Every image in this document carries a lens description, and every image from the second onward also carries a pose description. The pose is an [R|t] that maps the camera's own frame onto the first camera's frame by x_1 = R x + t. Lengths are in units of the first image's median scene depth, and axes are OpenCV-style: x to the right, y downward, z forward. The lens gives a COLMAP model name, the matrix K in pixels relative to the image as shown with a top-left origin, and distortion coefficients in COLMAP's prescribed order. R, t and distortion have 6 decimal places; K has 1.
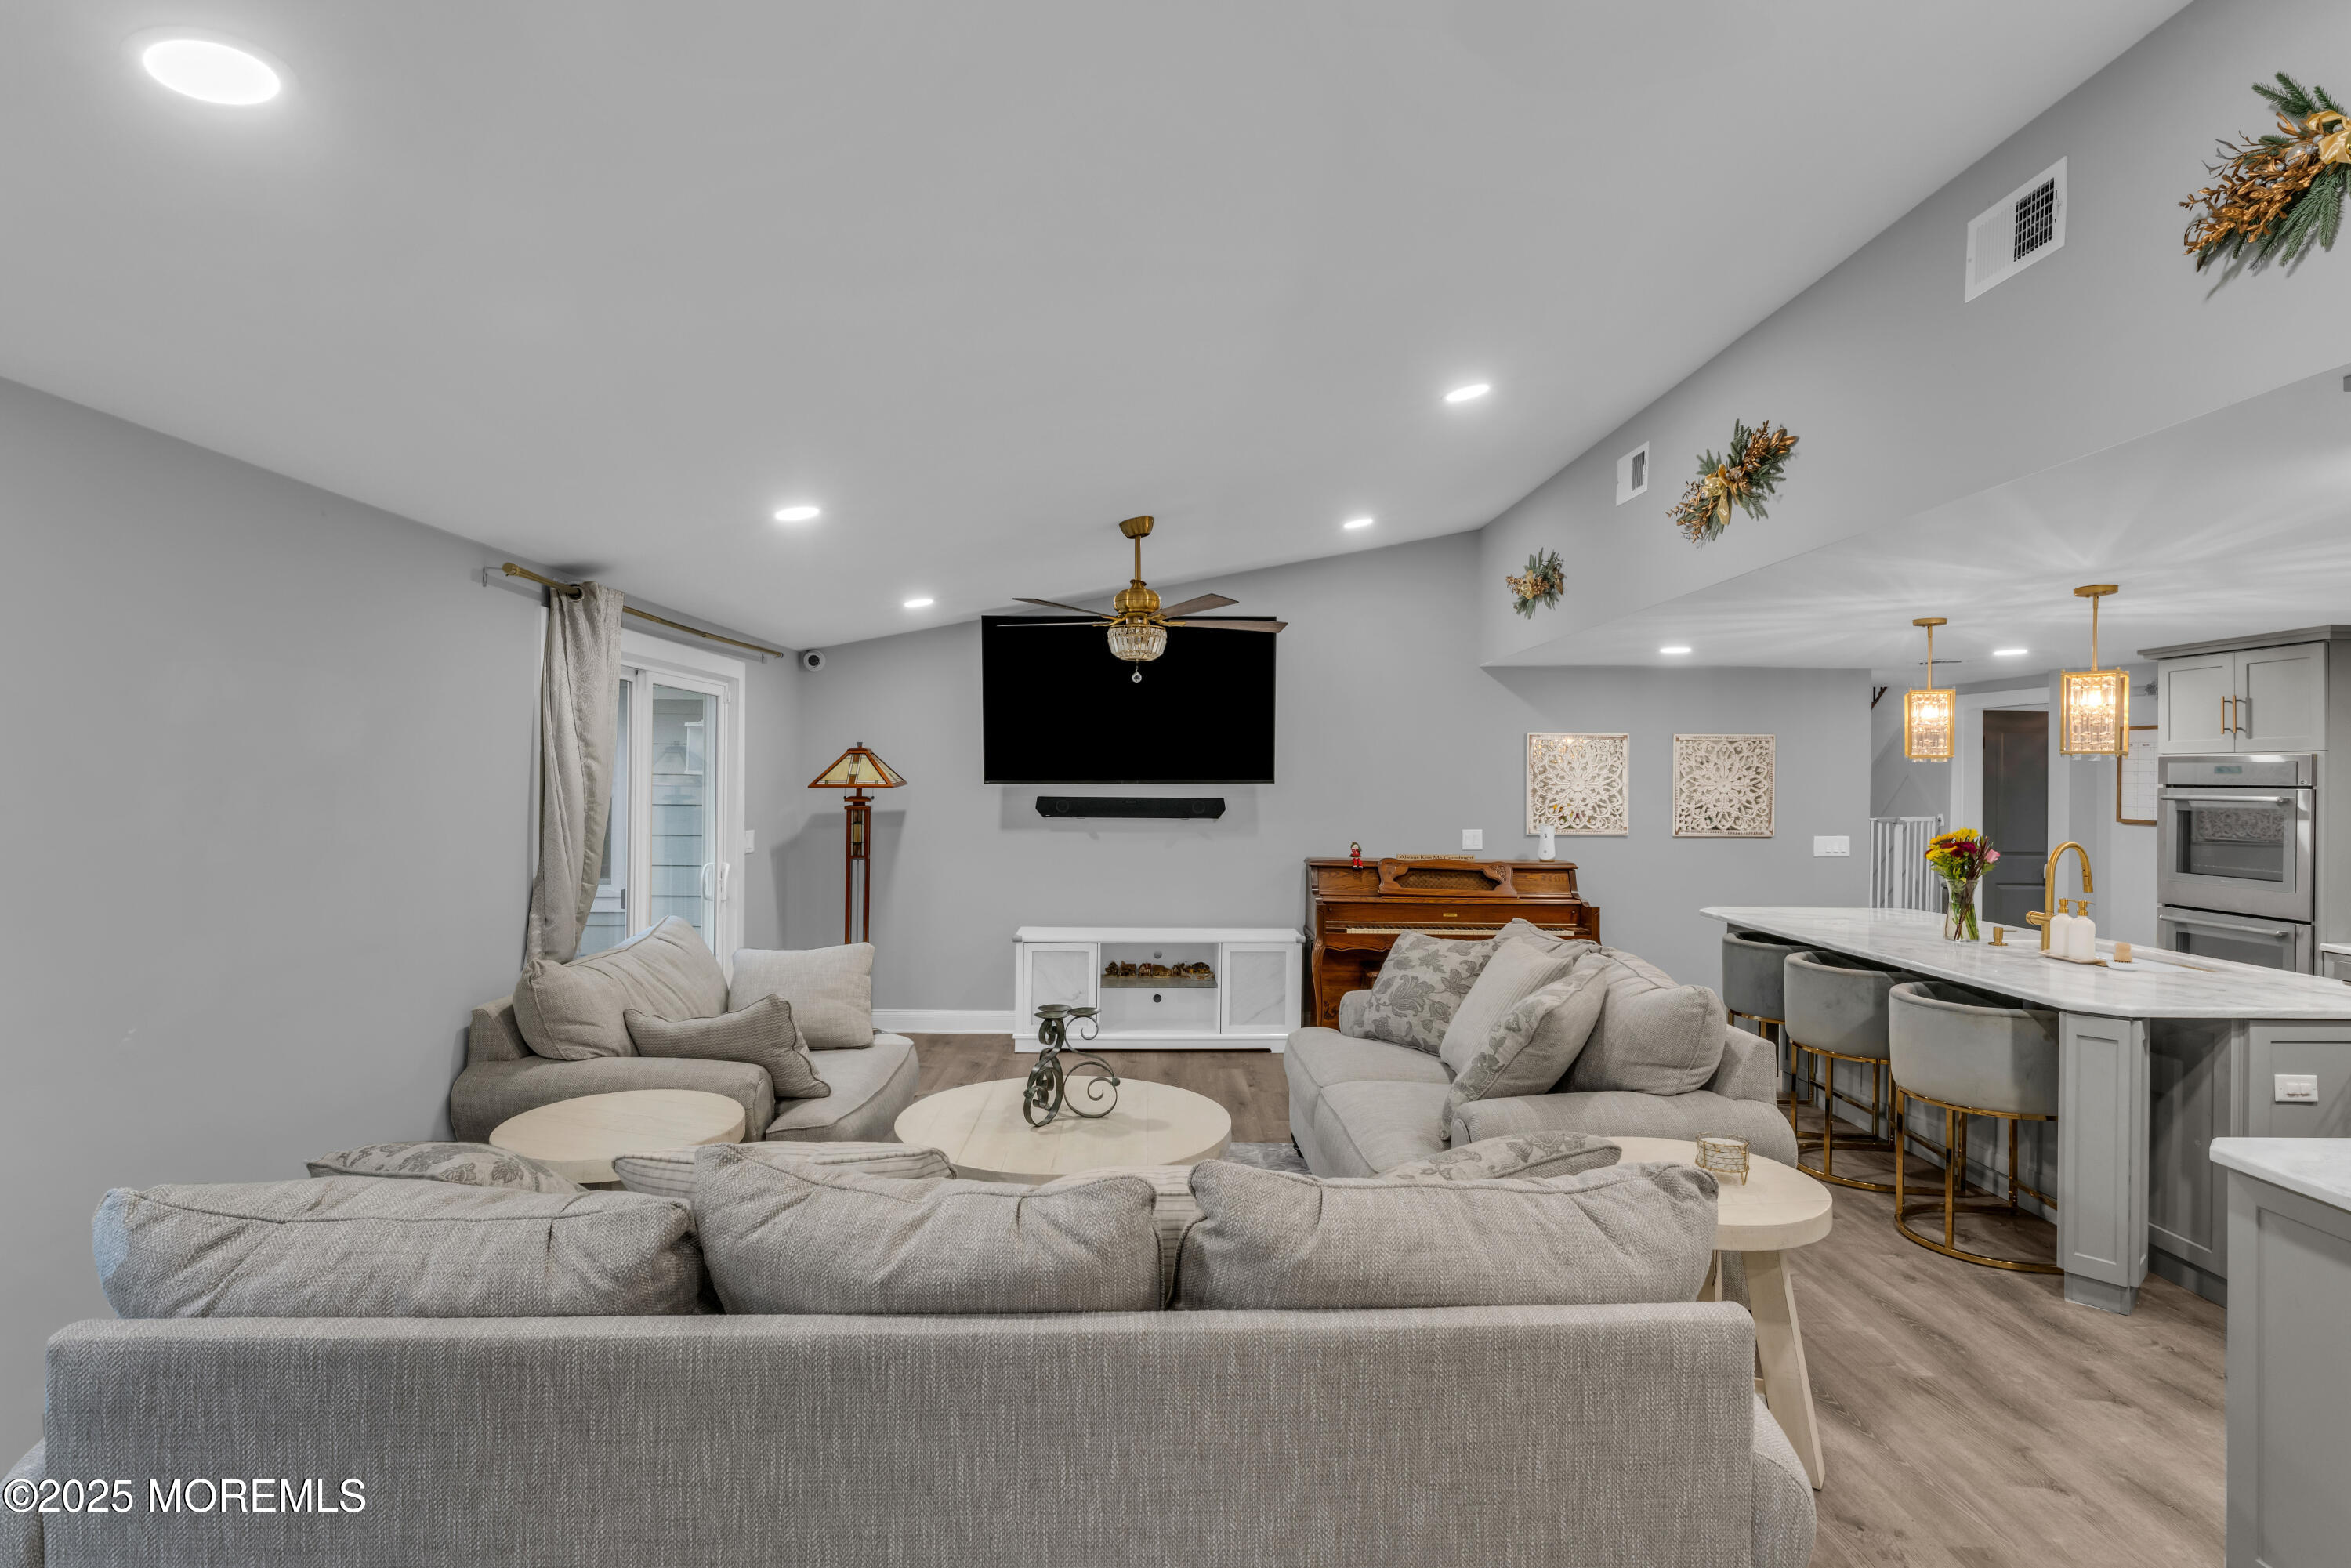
lens RADIAL K [[1133.2, 0, 1175.5], [0, 1133.2, 784.0], [0, 0, 1]] dist [0.001402, -0.000075]
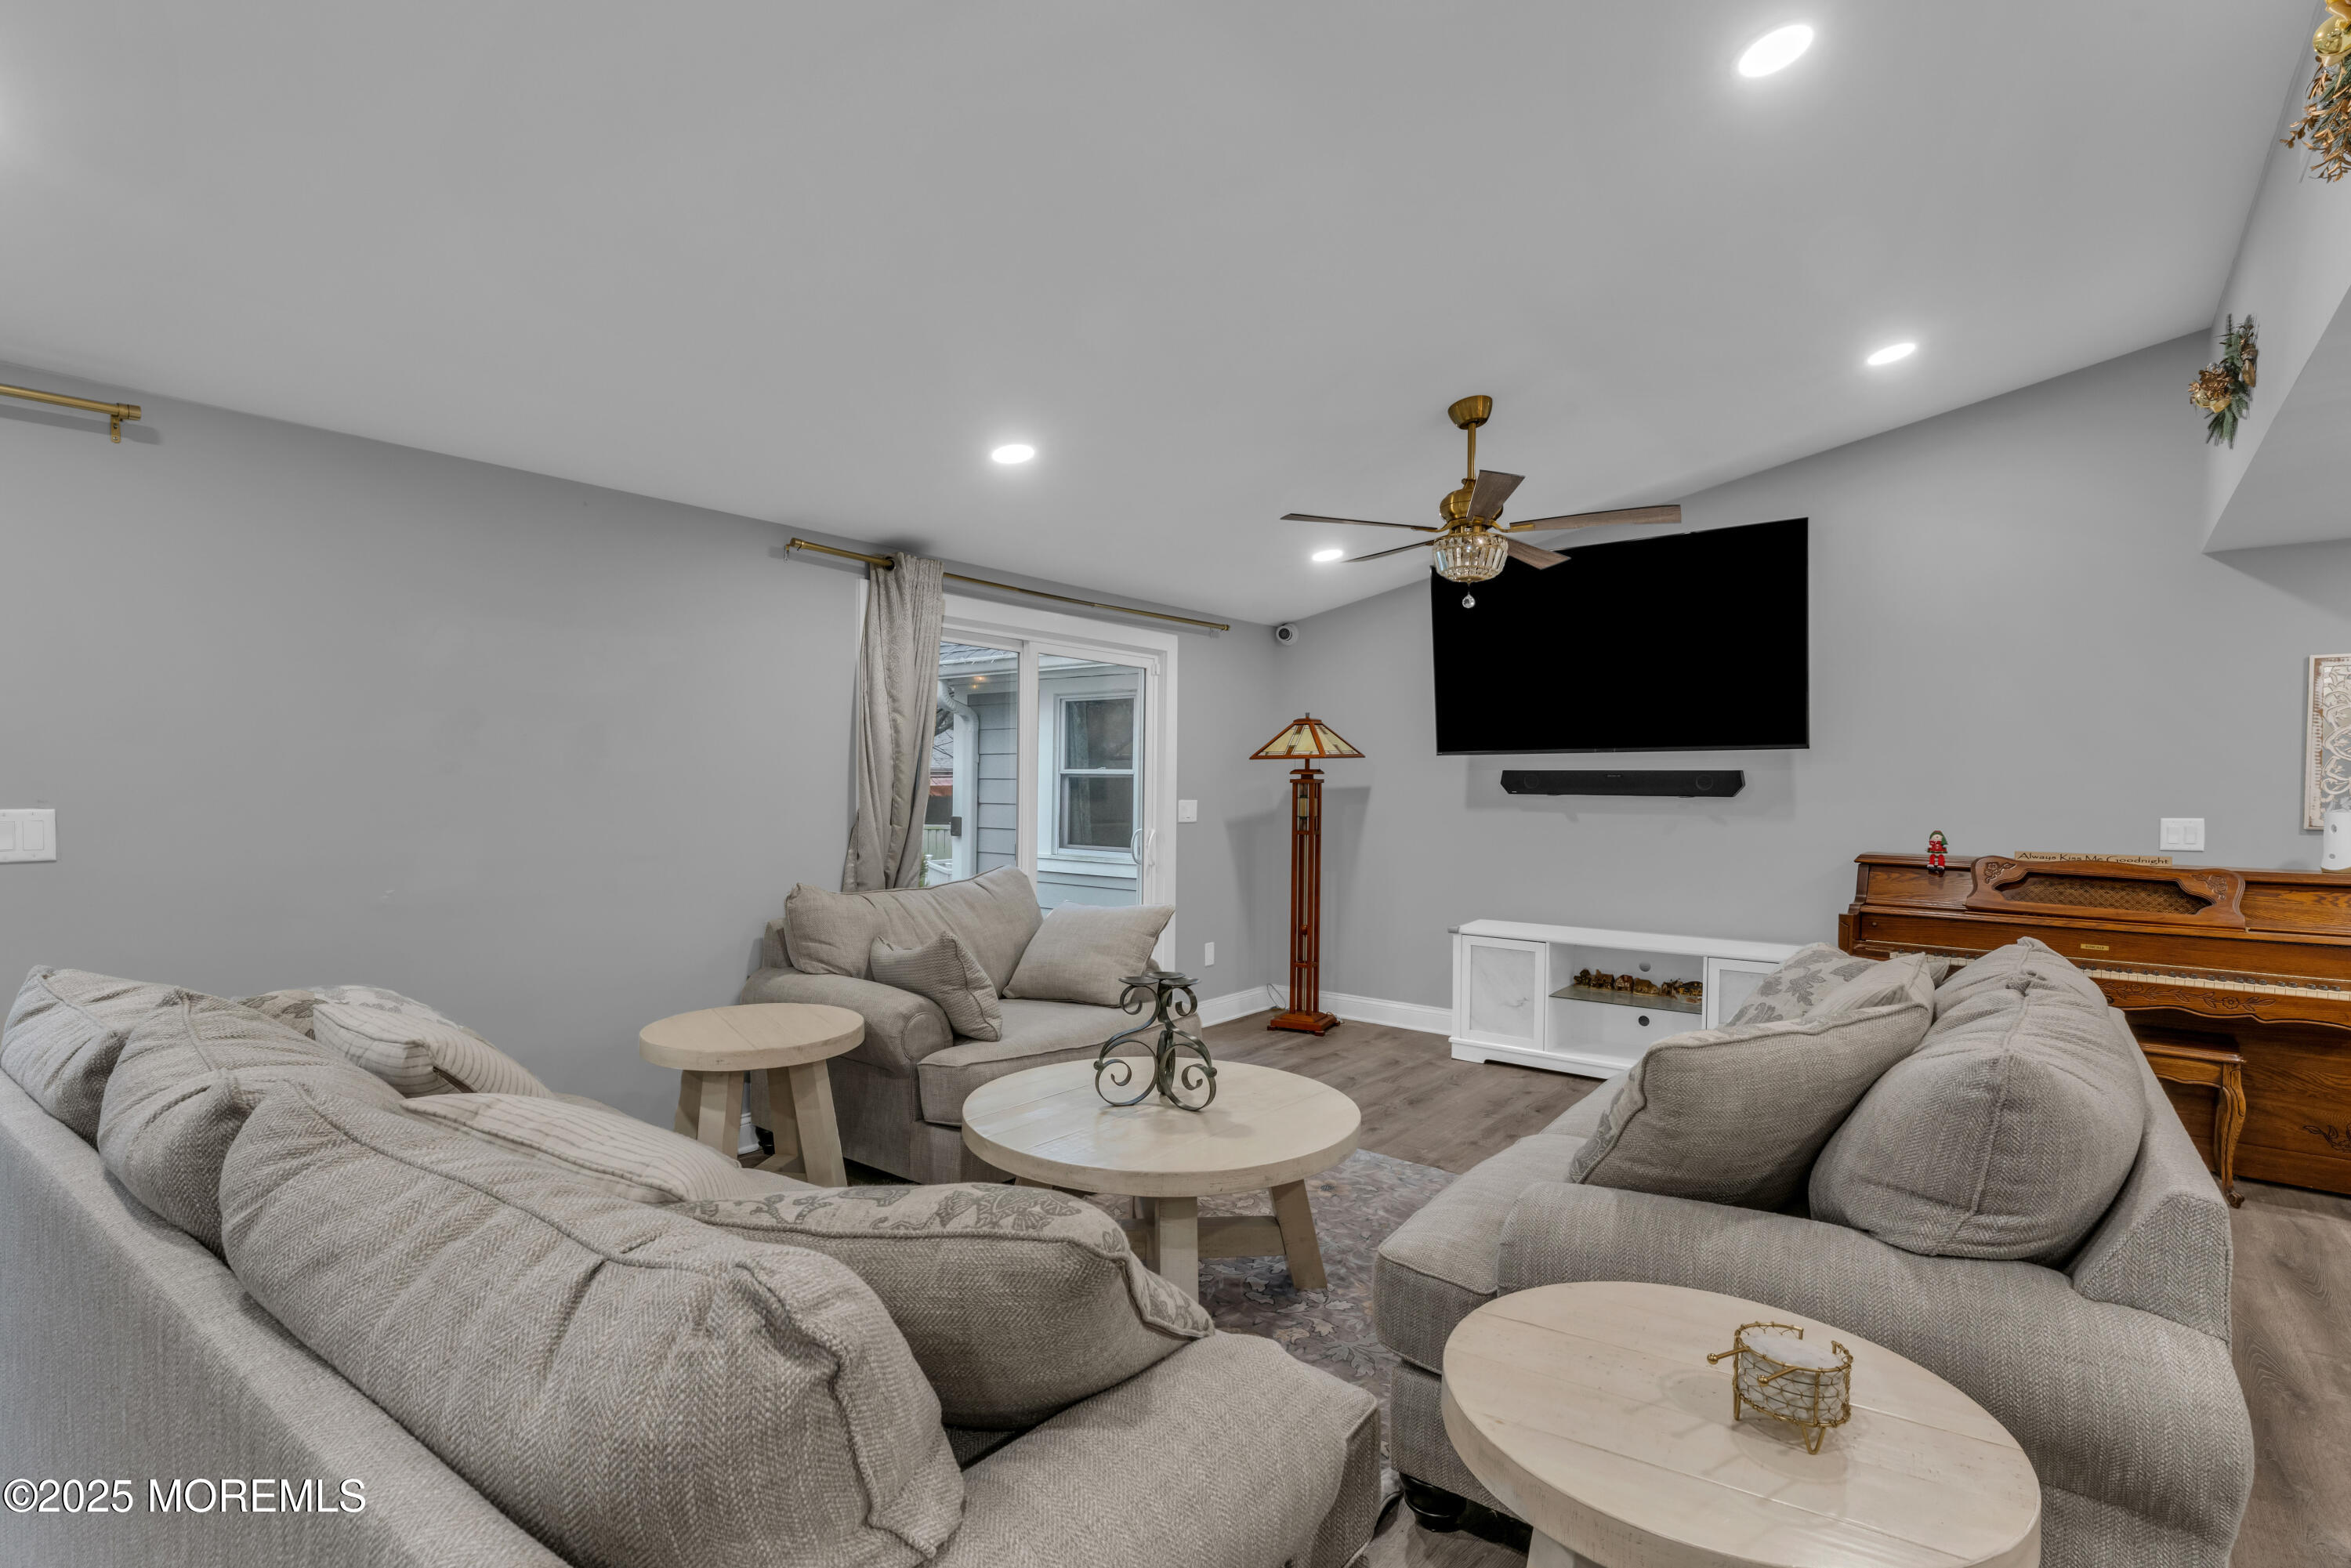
lens RADIAL K [[1114.4, 0, 1176.0], [0, 1114.4, 819.1], [0, 0, 1]] dist [-0.001896, -0.000494]
pose [[0.781203, 0.018811, -0.623993, 0.227408], [-0.006740, 0.999742, 0.021701, 0.033557], [0.624240, -0.012747, 0.781128, 0.190595]]
